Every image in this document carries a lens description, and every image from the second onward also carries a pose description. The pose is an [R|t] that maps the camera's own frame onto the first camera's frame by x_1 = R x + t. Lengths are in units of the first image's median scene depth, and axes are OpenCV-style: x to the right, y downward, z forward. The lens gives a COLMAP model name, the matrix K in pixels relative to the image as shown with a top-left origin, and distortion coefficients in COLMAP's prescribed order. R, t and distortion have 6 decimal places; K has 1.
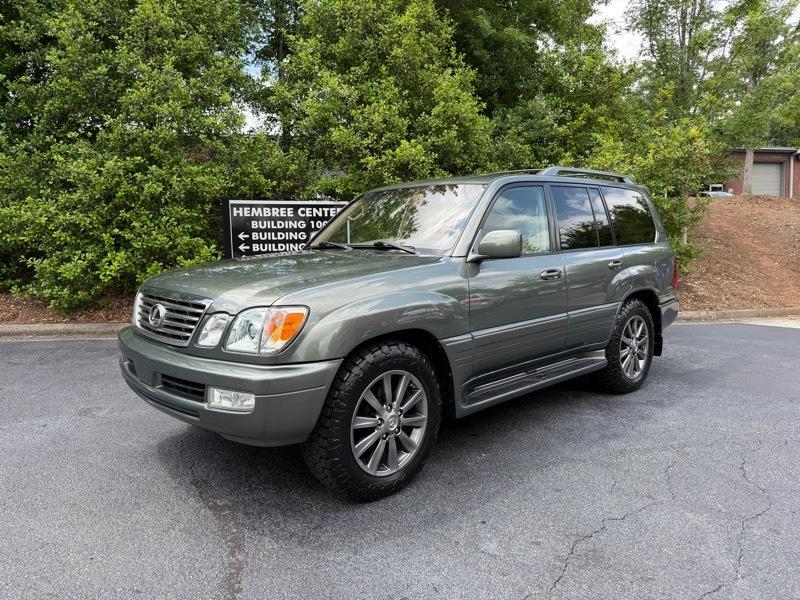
lens RADIAL K [[560.8, 0, 399.9], [0, 560.8, 294.3], [0, 0, 1]] dist [0.035812, -0.054997]
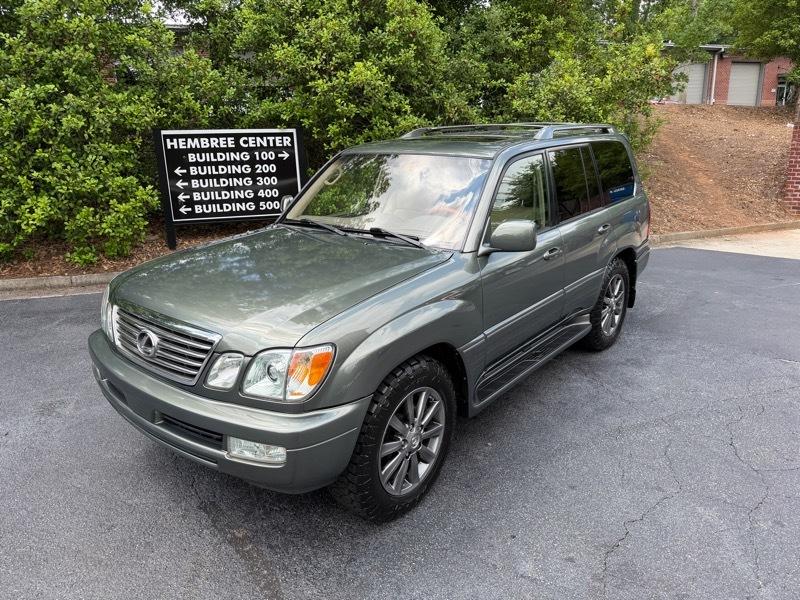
lens RADIAL K [[560.8, 0, 395.3], [0, 560.8, 296.6], [0, 0, 1]] dist [0.035812, -0.054997]
pose [[0.992006, -0.040799, 0.119416, -0.058361], [0.018075, 0.982474, 0.185519, -0.074319], [-0.124892, -0.181877, 0.975358, 0.042165]]
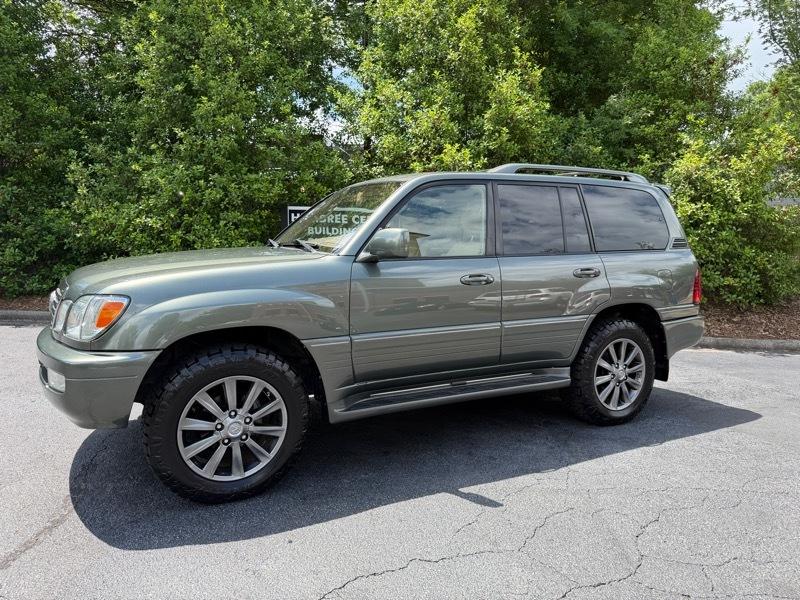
lens RADIAL K [[558.5, 0, 406.7], [0, 558.5, 302.3], [0, 0, 1]] dist [0.030284, -0.037813]
pose [[0.967697, 0.047724, -0.247558, 0.196594], [-0.047571, 0.998846, 0.006603, -0.005812], [0.247588, 0.005387, 0.968850, 0.045058]]
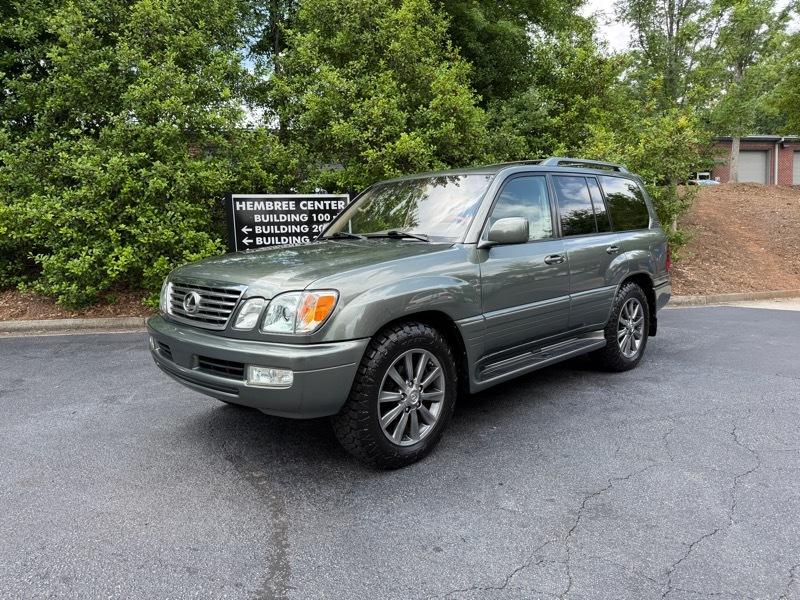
lens RADIAL K [[560.8, 0, 406.1], [0, 560.8, 298.5], [0, 0, 1]] dist [0.035812, -0.054997]
pose [[0.999507, -0.018940, 0.025046, -0.020116], [0.018448, 0.999635, 0.019748, 0.006507], [-0.025410, -0.019276, 0.999491, -0.029233]]
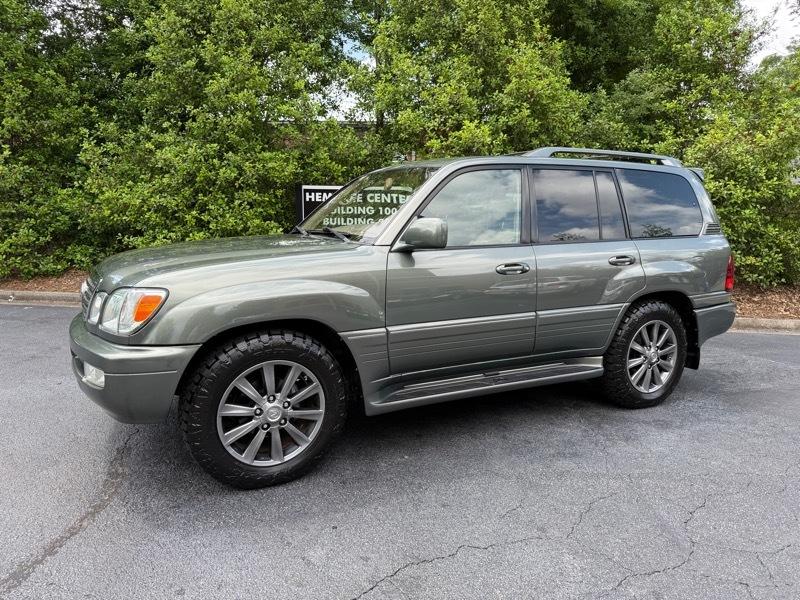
lens RADIAL K [[558.5, 0, 406.0], [0, 558.5, 303.1], [0, 0, 1]] dist [0.030284, -0.037813]
pose [[0.965535, 0.055910, -0.254198, 0.170727], [-0.045700, 0.997900, 0.045900, -0.006901], [0.256231, -0.032701, 0.966062, 0.047920]]
